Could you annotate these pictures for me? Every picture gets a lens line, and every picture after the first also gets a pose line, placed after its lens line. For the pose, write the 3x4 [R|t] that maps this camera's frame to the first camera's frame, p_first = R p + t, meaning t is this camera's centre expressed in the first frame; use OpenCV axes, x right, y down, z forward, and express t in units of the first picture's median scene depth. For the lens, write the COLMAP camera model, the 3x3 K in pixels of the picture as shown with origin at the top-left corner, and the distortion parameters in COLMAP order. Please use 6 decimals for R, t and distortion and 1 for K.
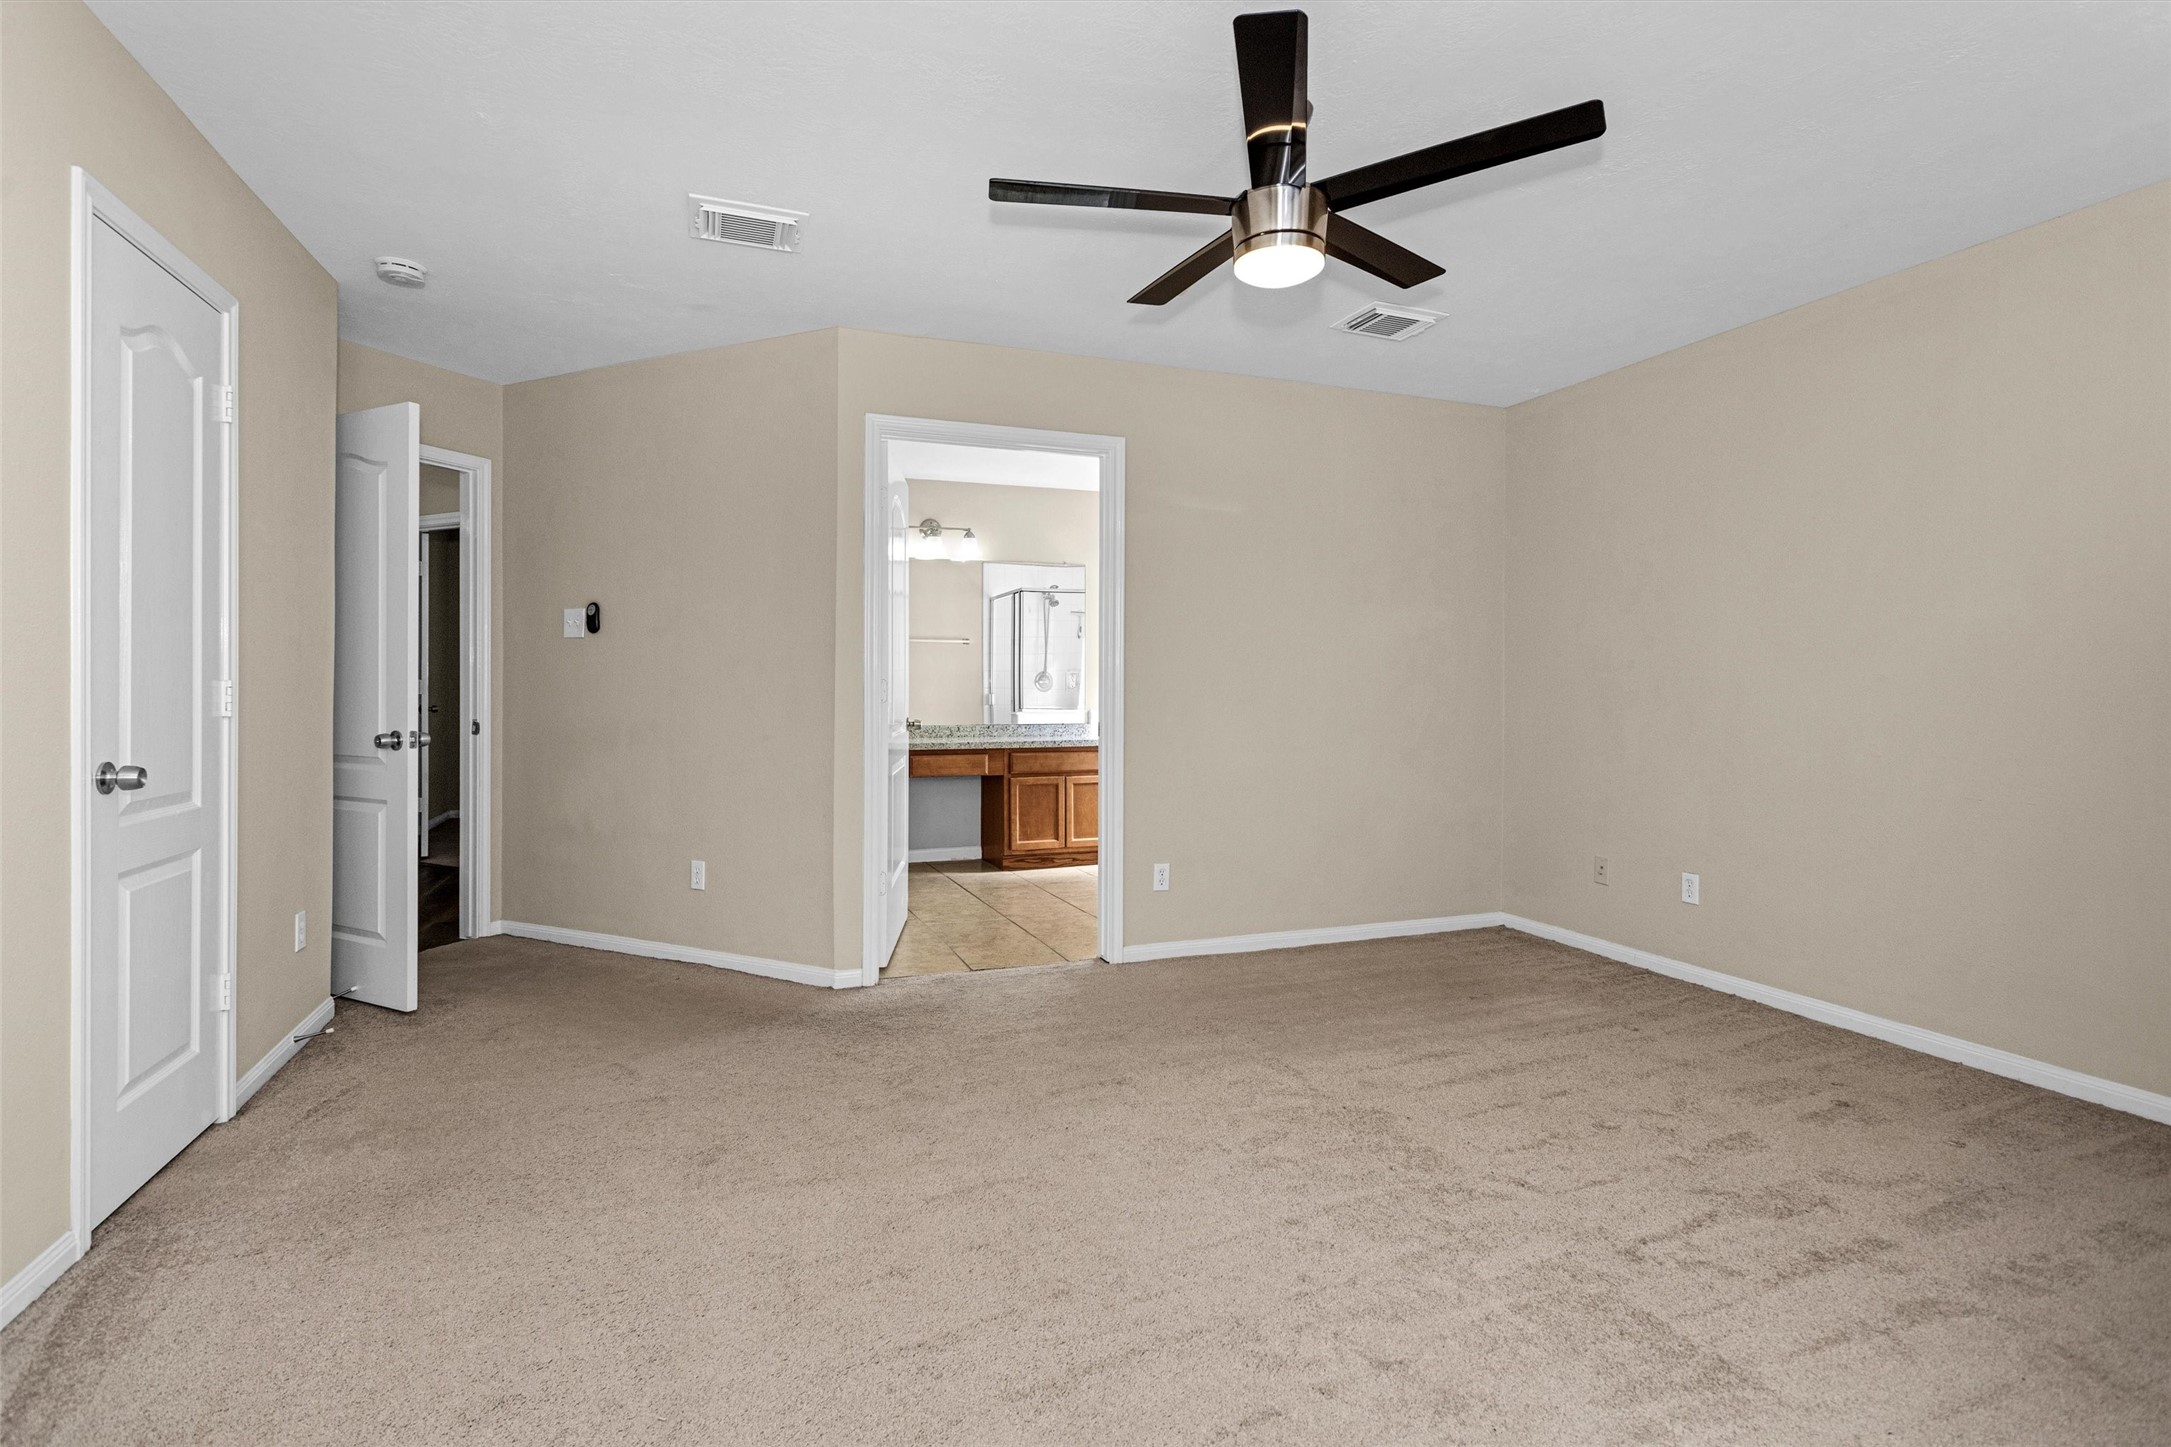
lens RADIAL K [[1087.8, 0, 1084.2], [0, 1087.8, 693.2], [0, 0, 1]] dist [0.001128, -0.000312]
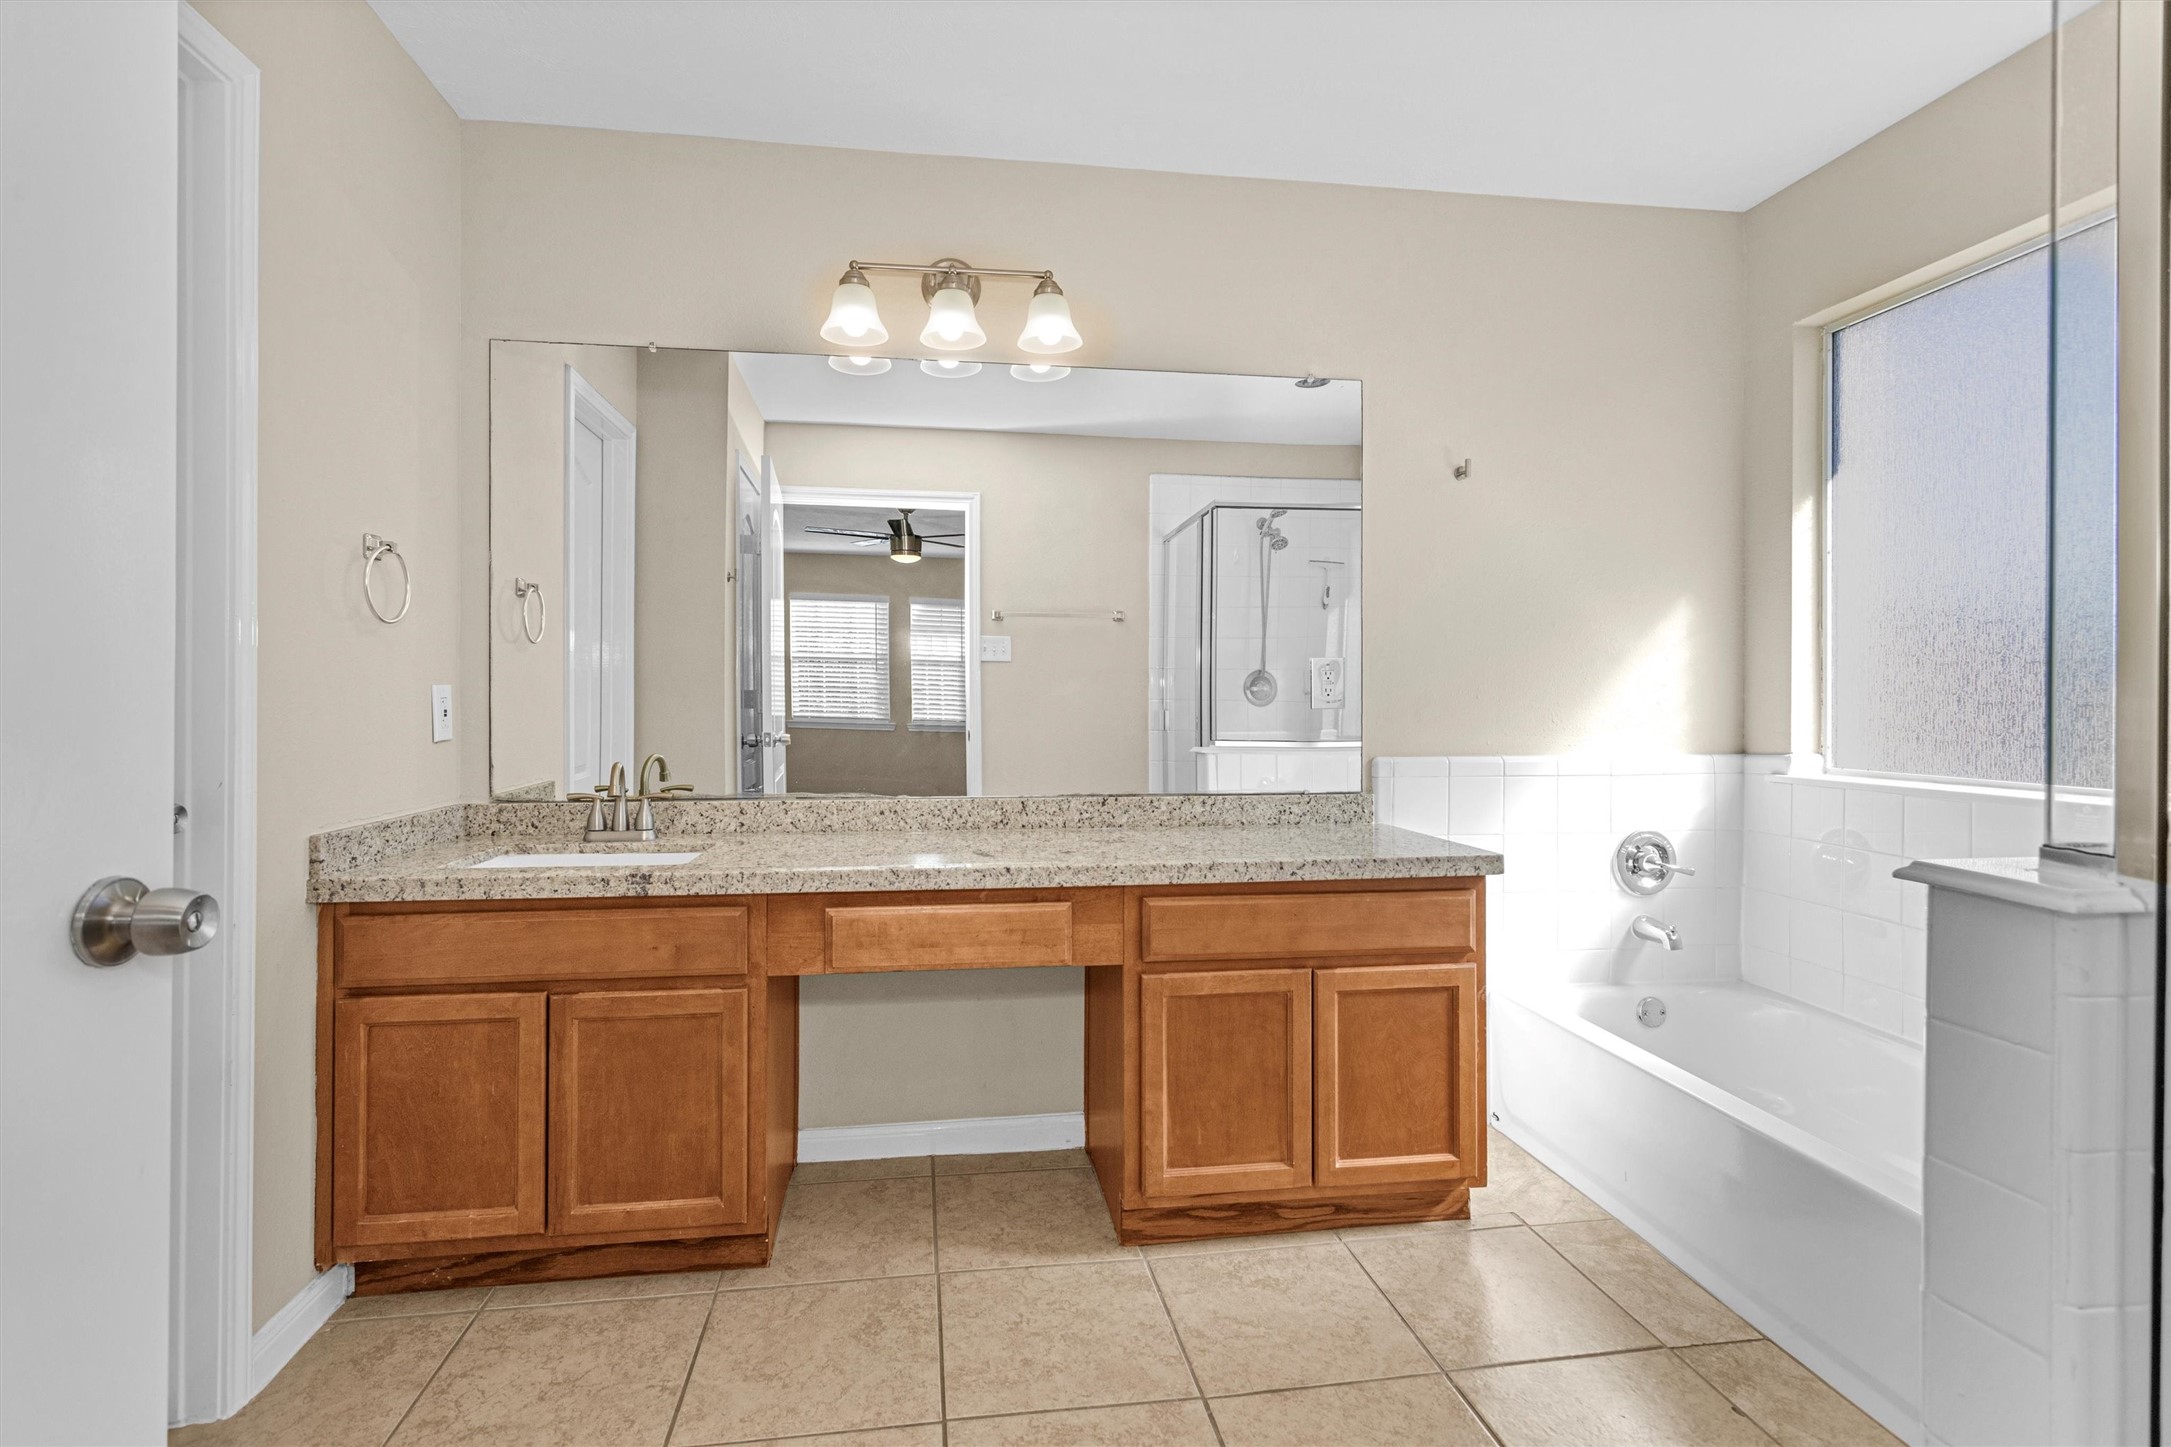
lens RADIAL K [[1087.8, 0, 1084.2], [0, 1087.8, 693.2], [0, 0, 1]] dist [0.001128, -0.000312]
pose [[0.978827, -0.001232, -0.204685, -0.017631], [-0.001043, 0.999939, -0.011006, -0.002806], [0.204686, 0.010987, 0.978766, 0.663195]]
